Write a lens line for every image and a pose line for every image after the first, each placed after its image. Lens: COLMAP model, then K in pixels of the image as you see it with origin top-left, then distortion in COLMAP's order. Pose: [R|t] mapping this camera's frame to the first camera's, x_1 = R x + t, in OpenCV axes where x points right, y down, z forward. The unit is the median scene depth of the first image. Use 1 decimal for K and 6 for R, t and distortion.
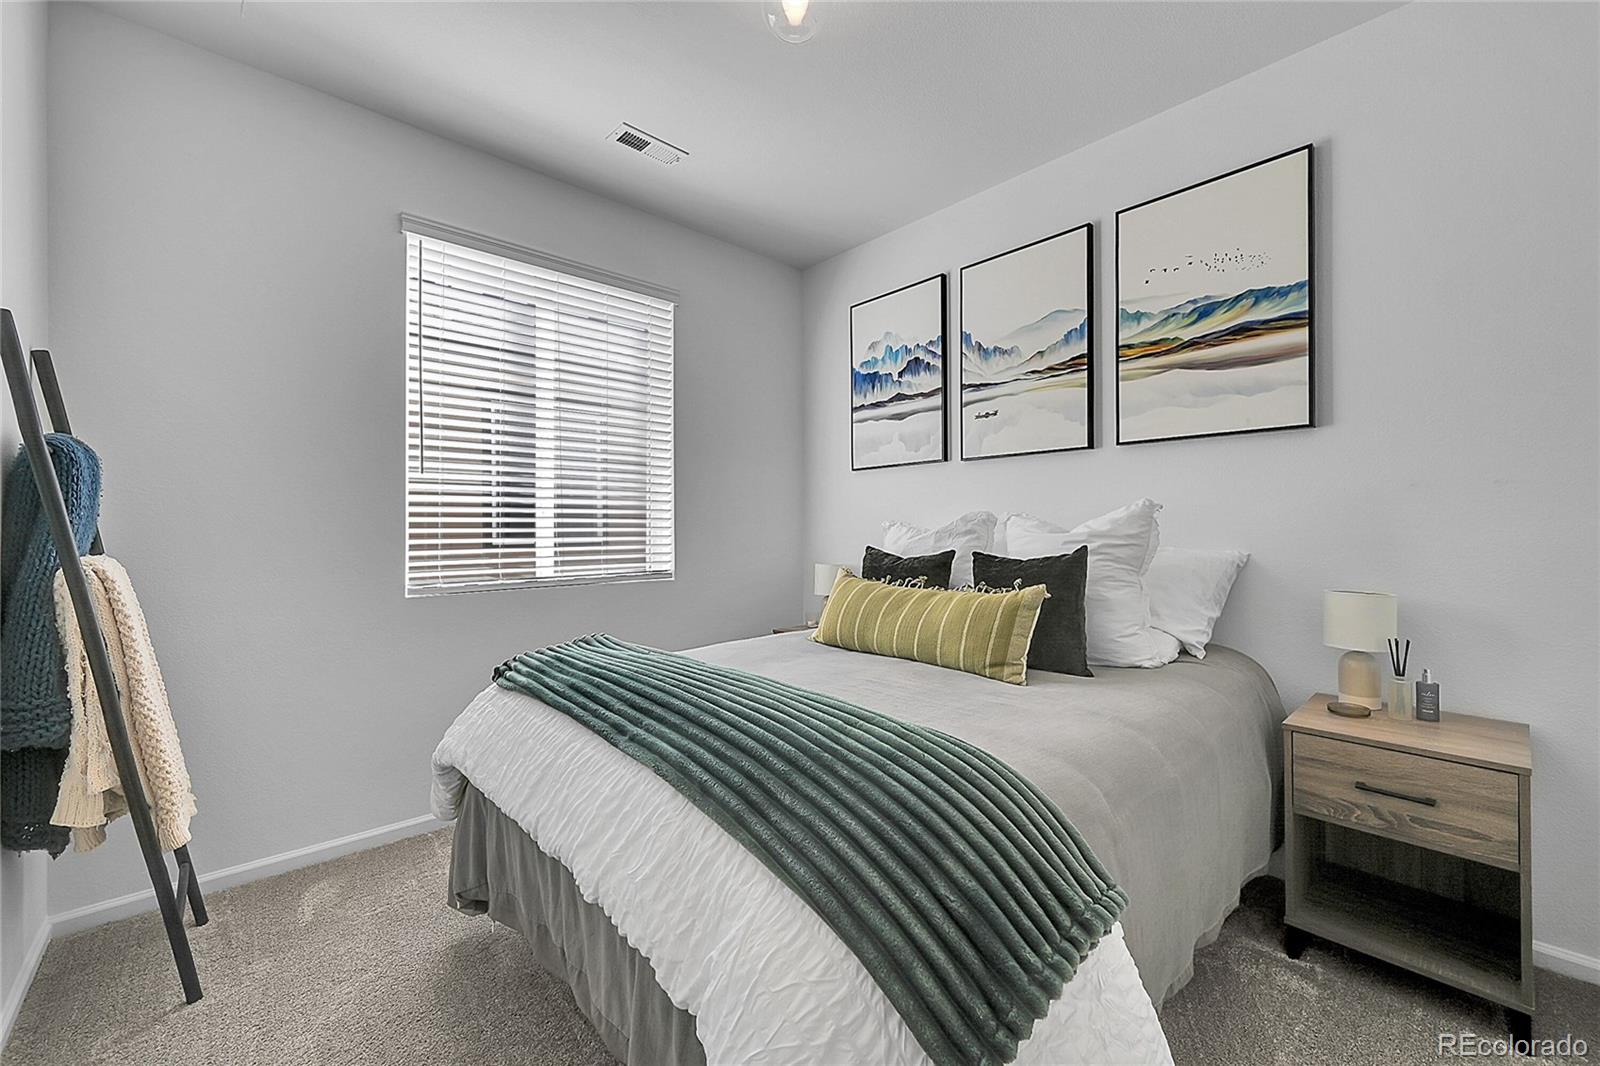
lens RADIAL K [[634.0, 0, 800.0], [0, 634.0, 533.0], [0, 0, 1]] dist [-0.000353, -0.000130]
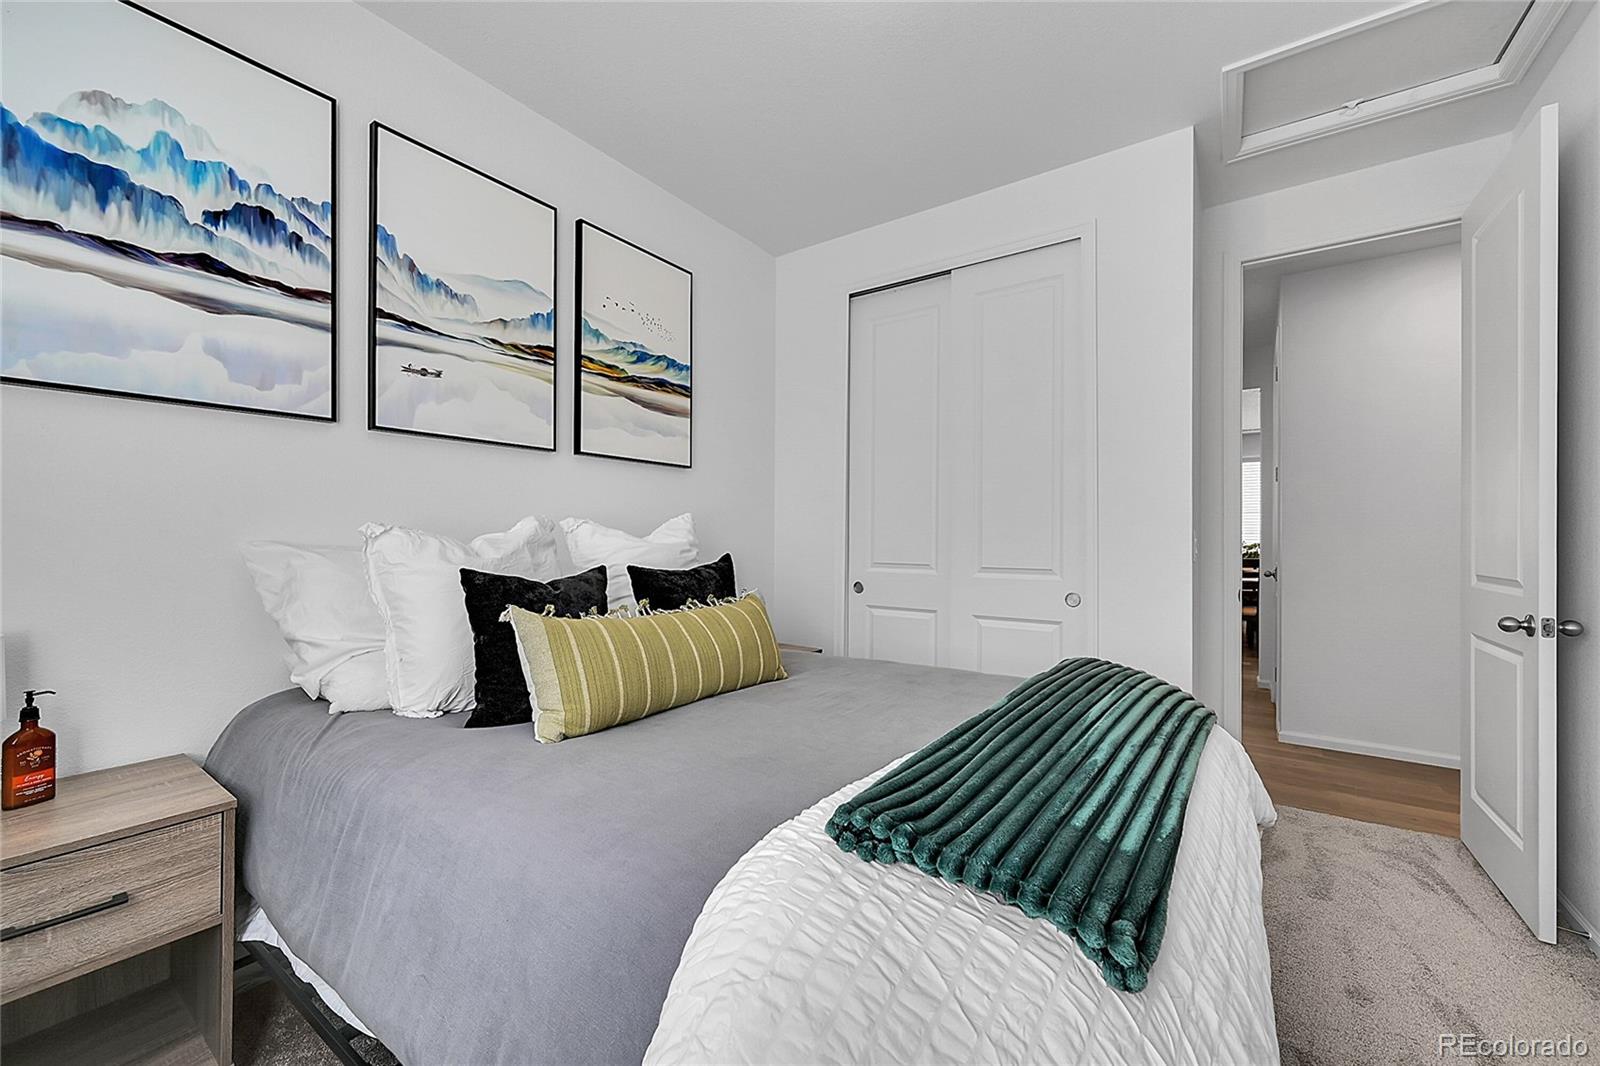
lens RADIAL K [[634.0, 0, 800.0], [0, 634.0, 533.0], [0, 0, 1]] dist [-0.000353, -0.000130]
pose [[-0.225811, 0.007373, 0.974143, -0.484949], [0.005474, 0.999965, -0.006299, -0.006606], [-0.974156, 0.003910, -0.225843, 0.799898]]
